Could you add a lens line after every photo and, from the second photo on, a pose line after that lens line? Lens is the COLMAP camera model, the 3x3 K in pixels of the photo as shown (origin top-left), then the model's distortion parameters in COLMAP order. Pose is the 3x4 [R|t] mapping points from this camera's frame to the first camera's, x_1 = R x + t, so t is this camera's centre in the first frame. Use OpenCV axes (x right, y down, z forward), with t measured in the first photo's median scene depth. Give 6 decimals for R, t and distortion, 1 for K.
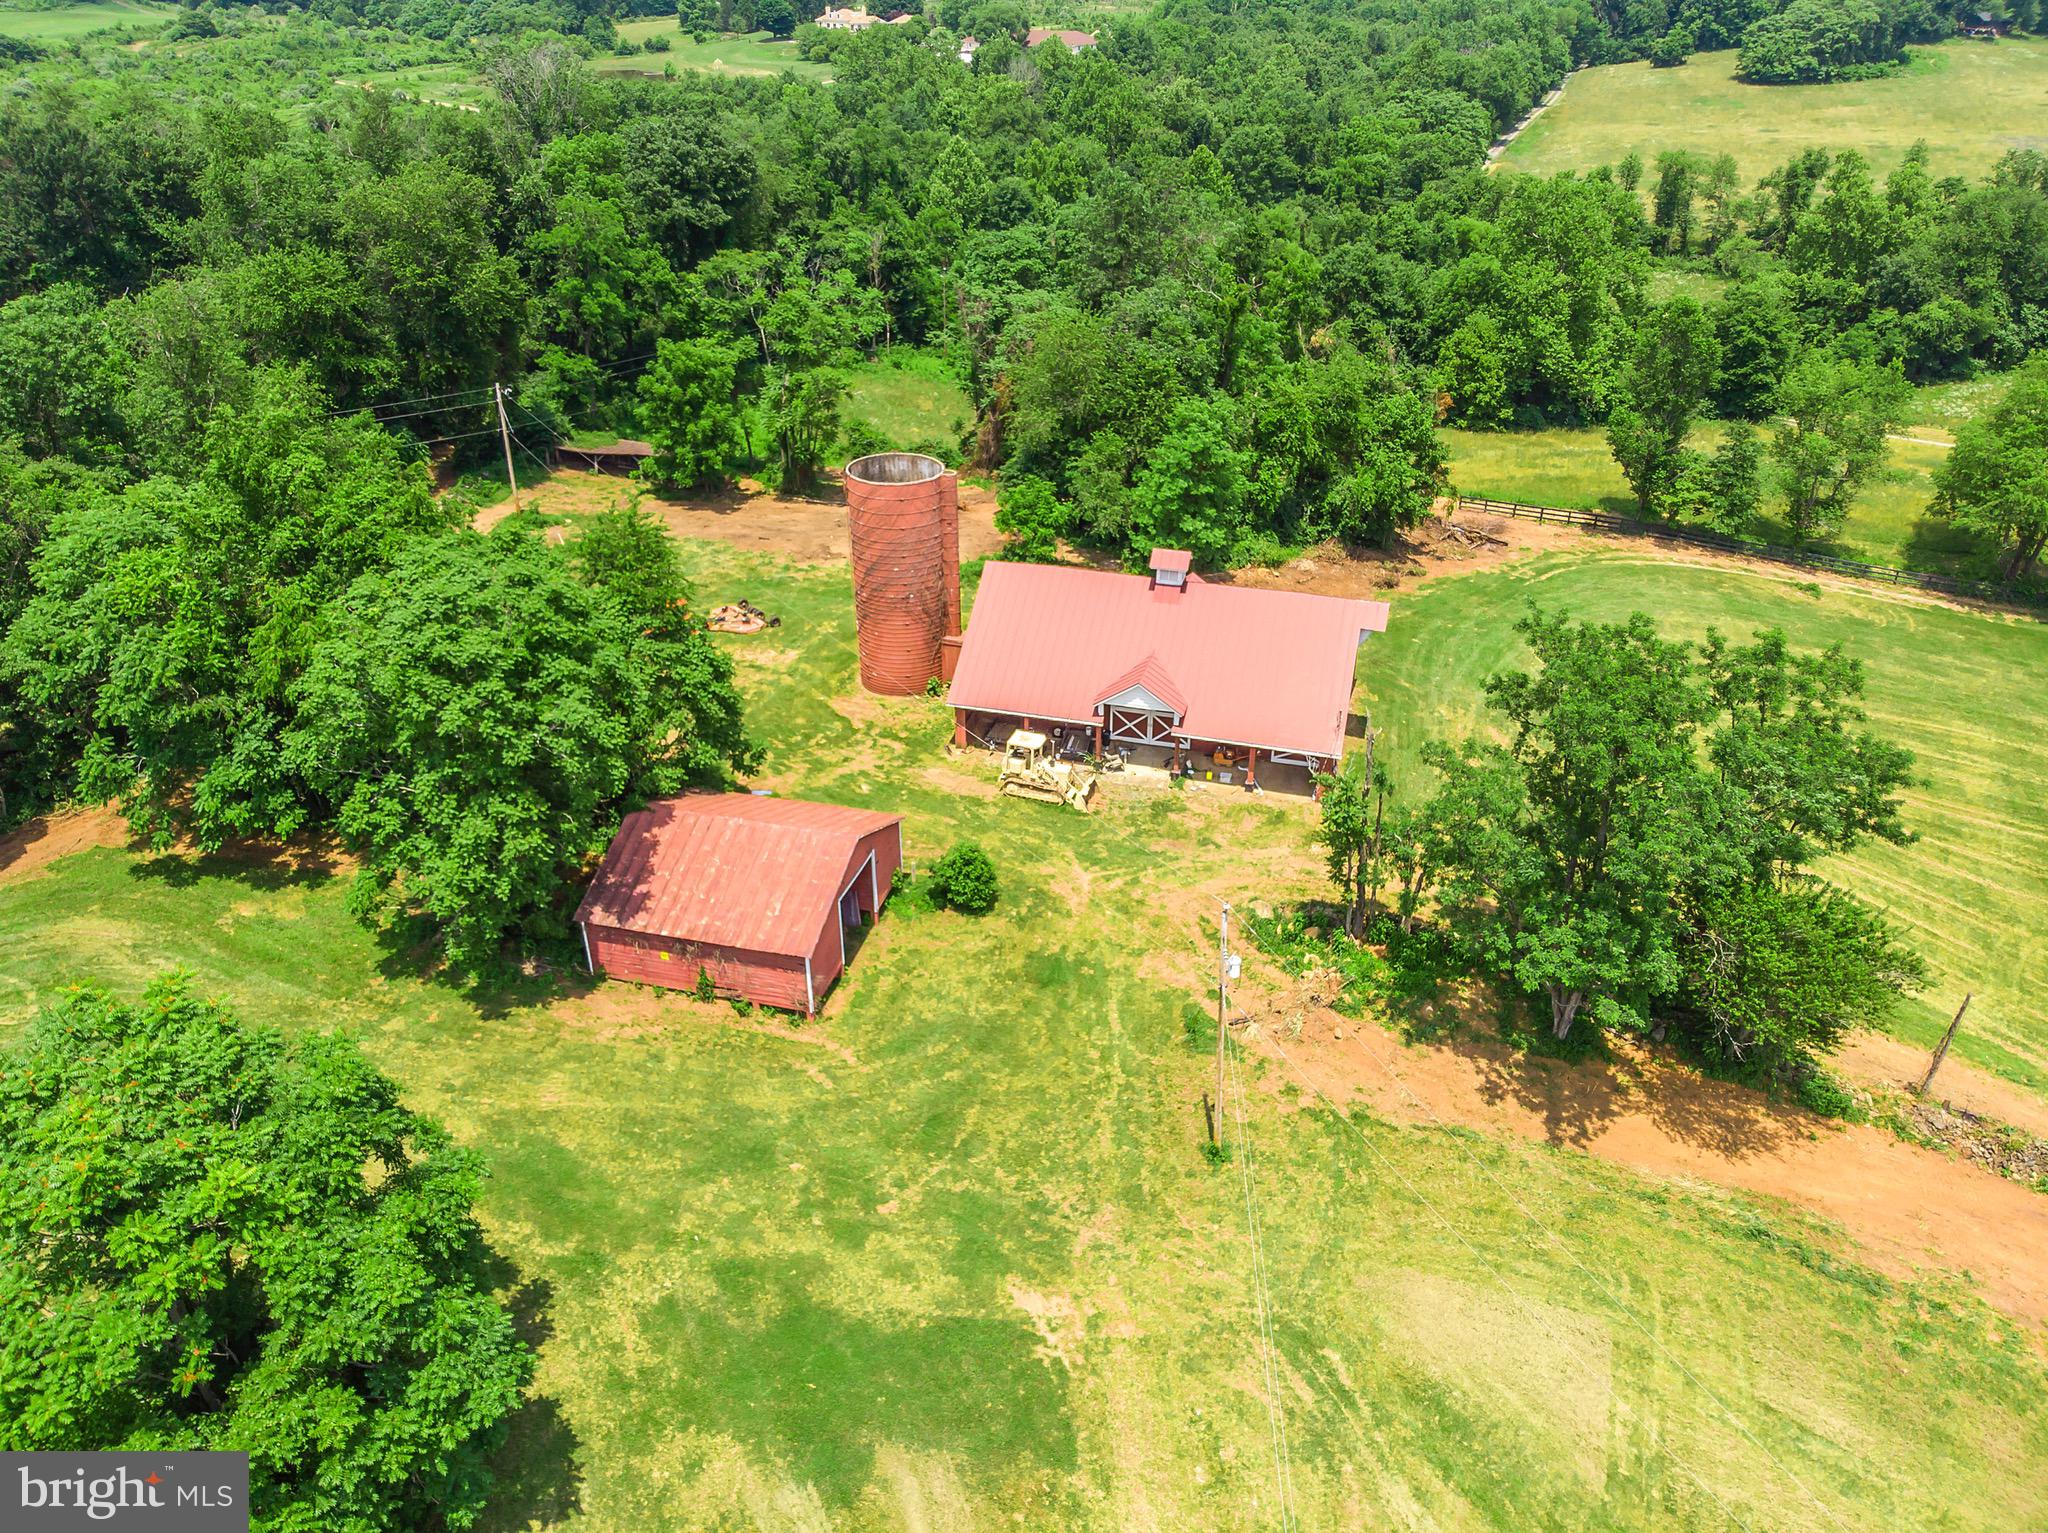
lens RADIAL K [[1494.8, 0, 1033.2], [0, 1494.8, 771.6], [0, 0, 1]] dist [-0.039398, 0.050162]
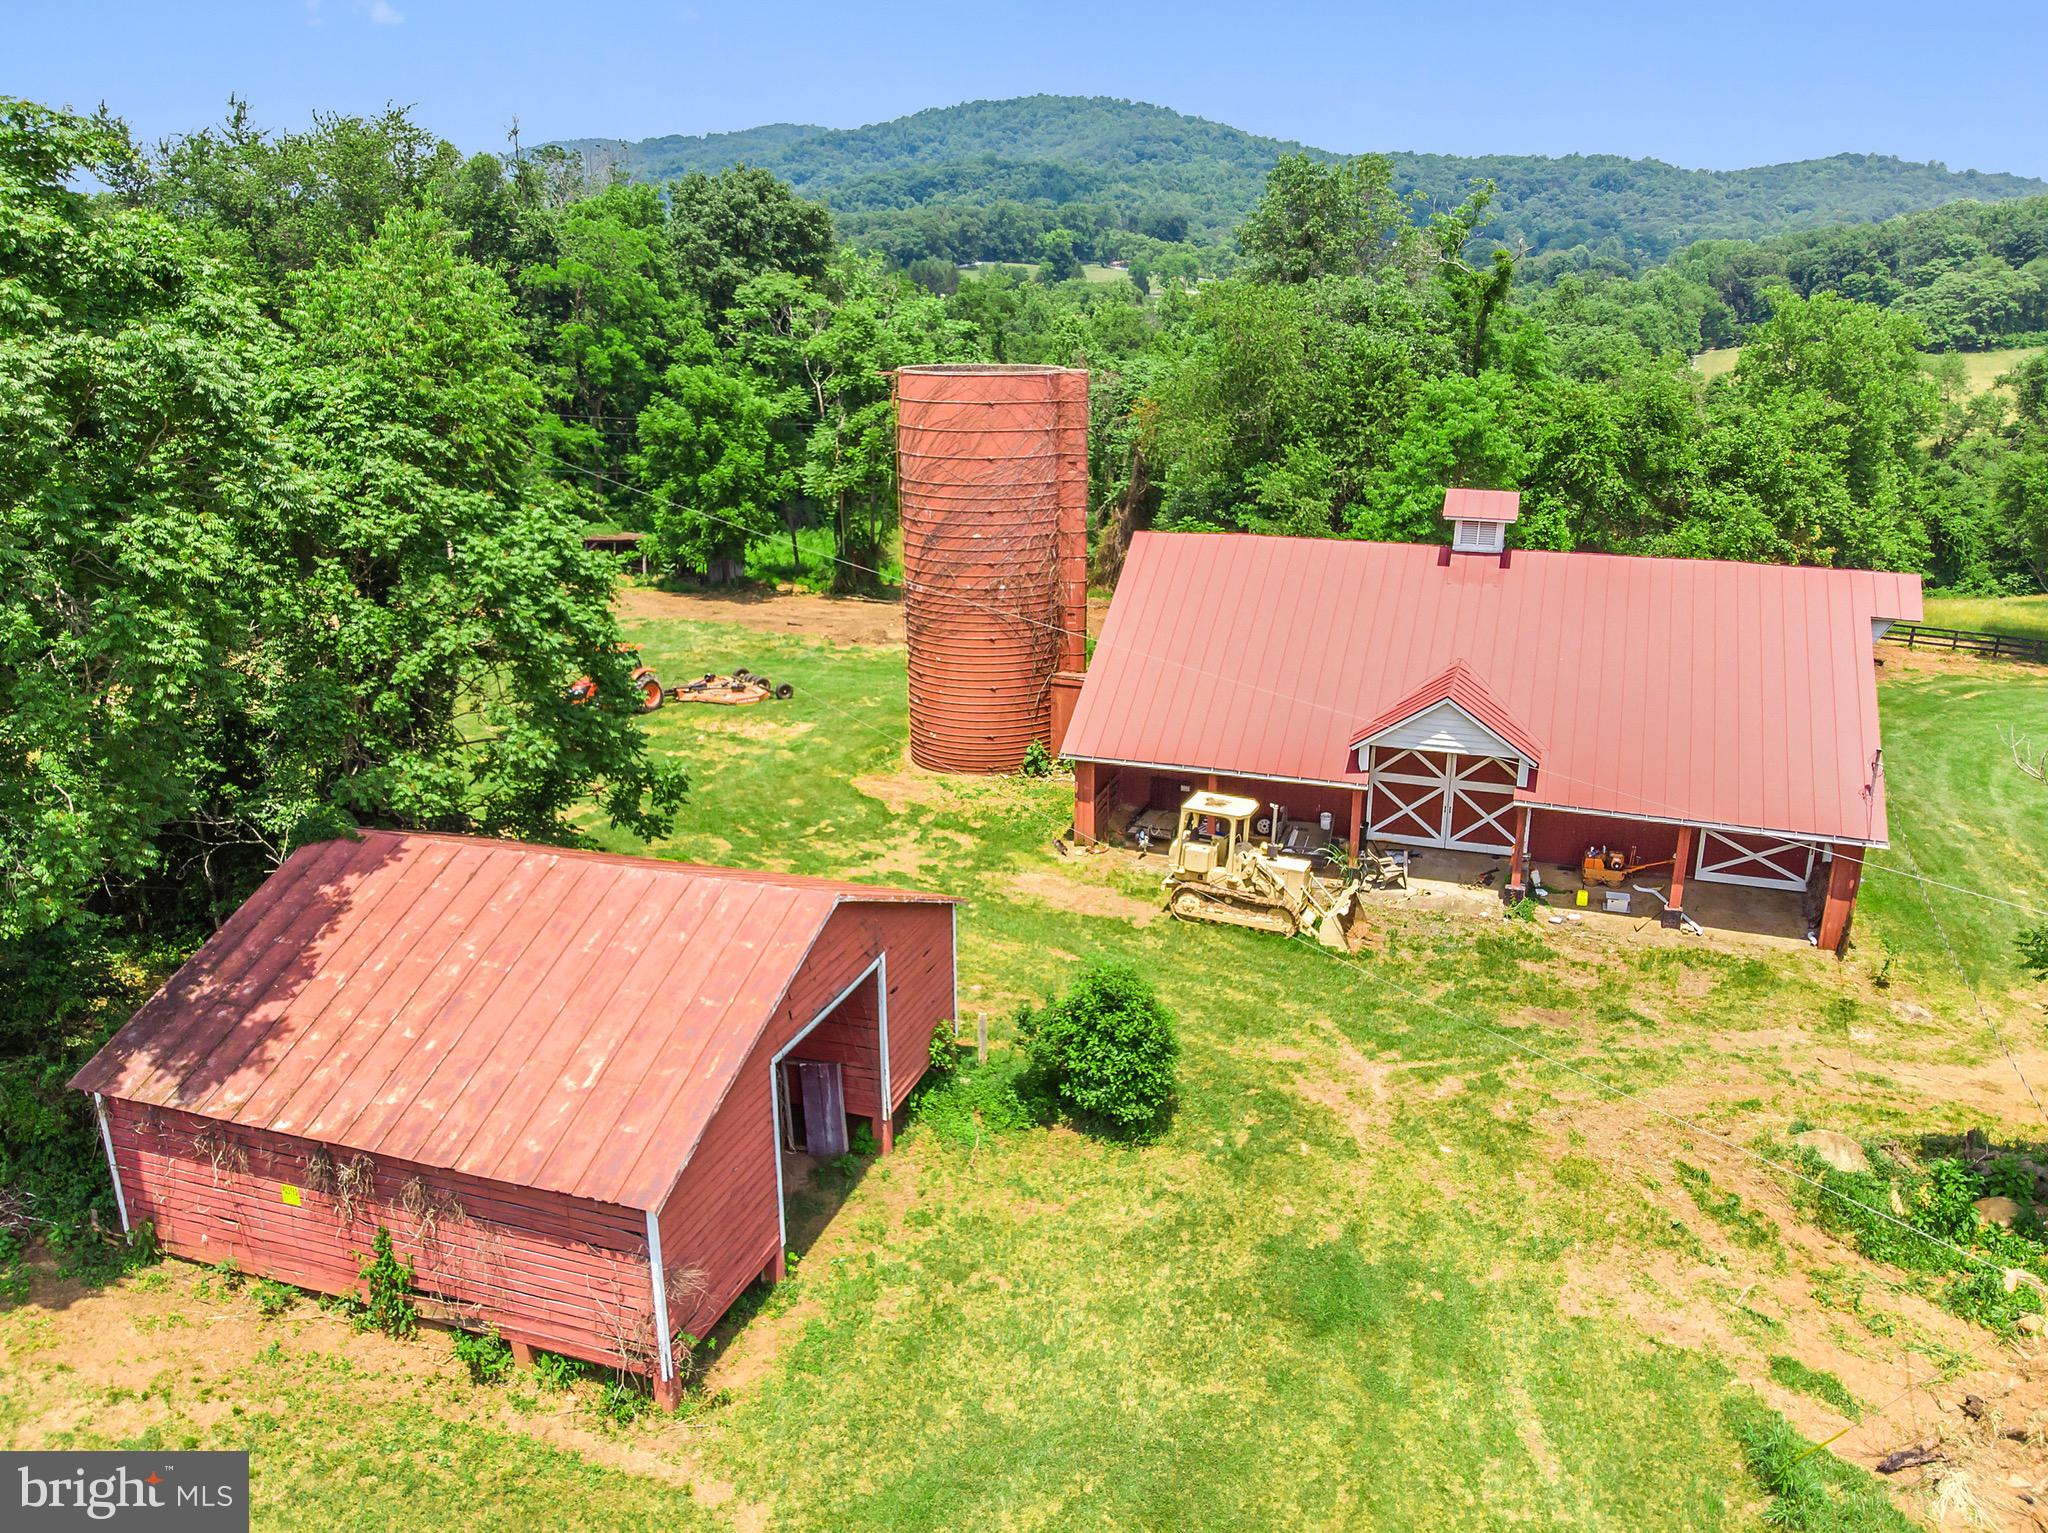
lens RADIAL K [[1498.8, 0, 1024.0], [0, 1498.8, 766.5], [0, 0, 1]] dist [-0.035464, 0.035526]
pose [[0.997385, 0.021465, -0.069016, -0.029914], [-0.035412, 0.977544, -0.207735, 0.060061], [0.063007, 0.209636, 0.975747, 0.420828]]
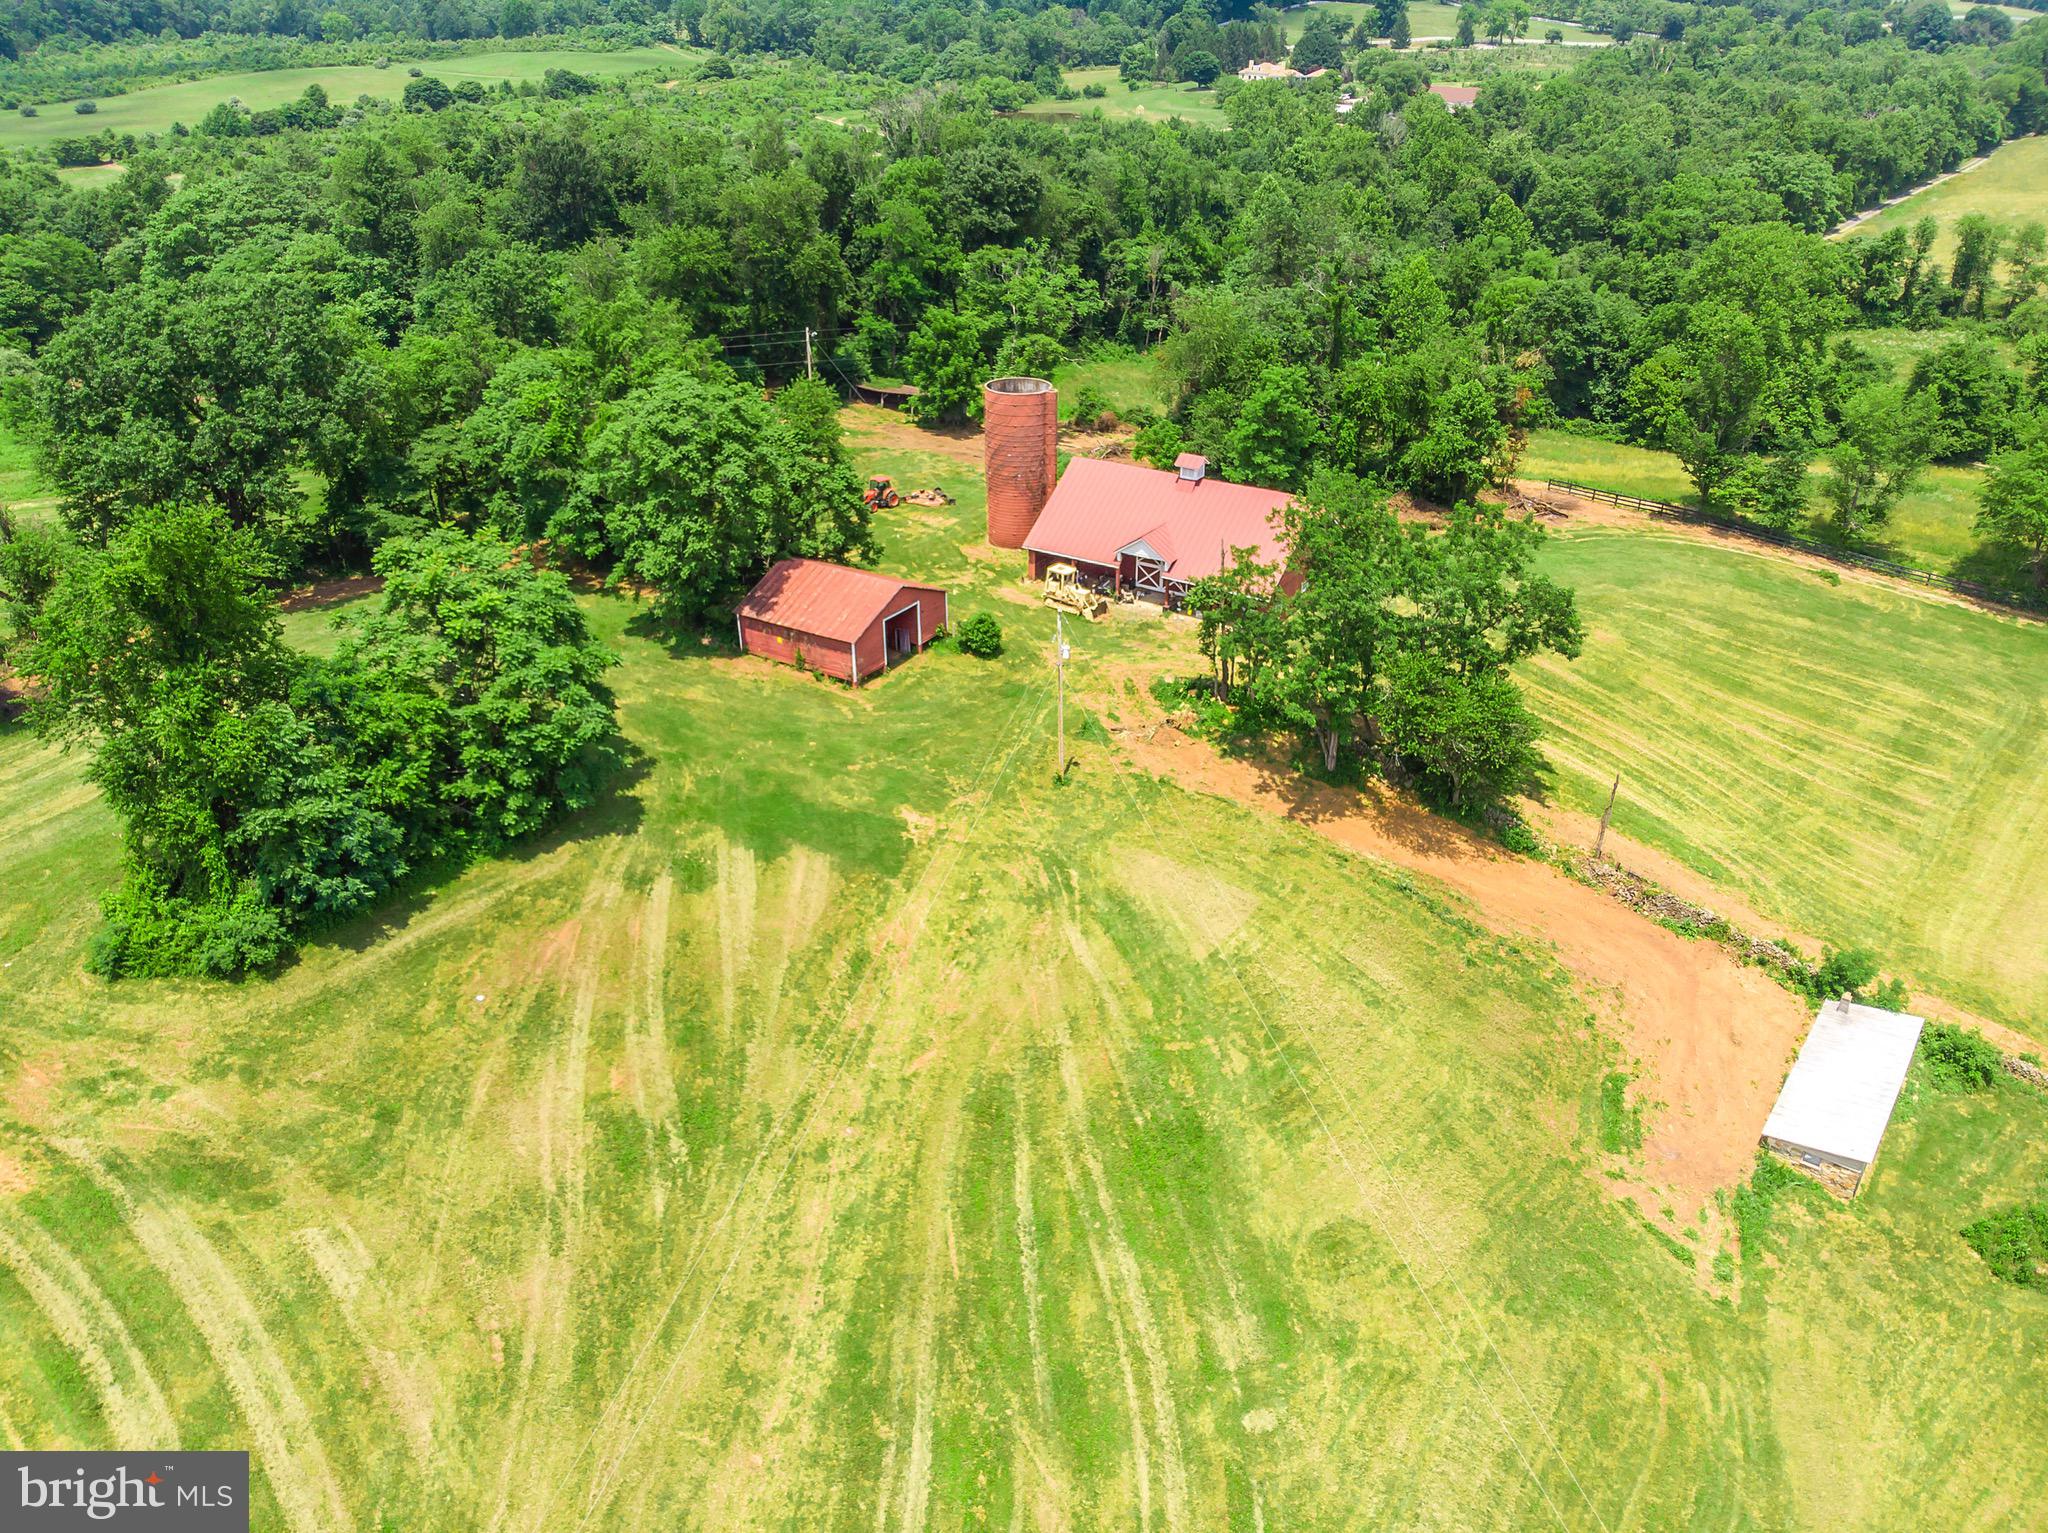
lens RADIAL K [[1494.8, 0, 1033.2], [0, 1494.8, 771.6], [0, 0, 1]] dist [-0.039398, 0.050162]
pose [[0.957880, 0.136620, -0.252587, 0.302447], [-0.143478, 0.989614, -0.008845, 0.159790], [0.248755, 0.044714, 0.967534, -0.340718]]
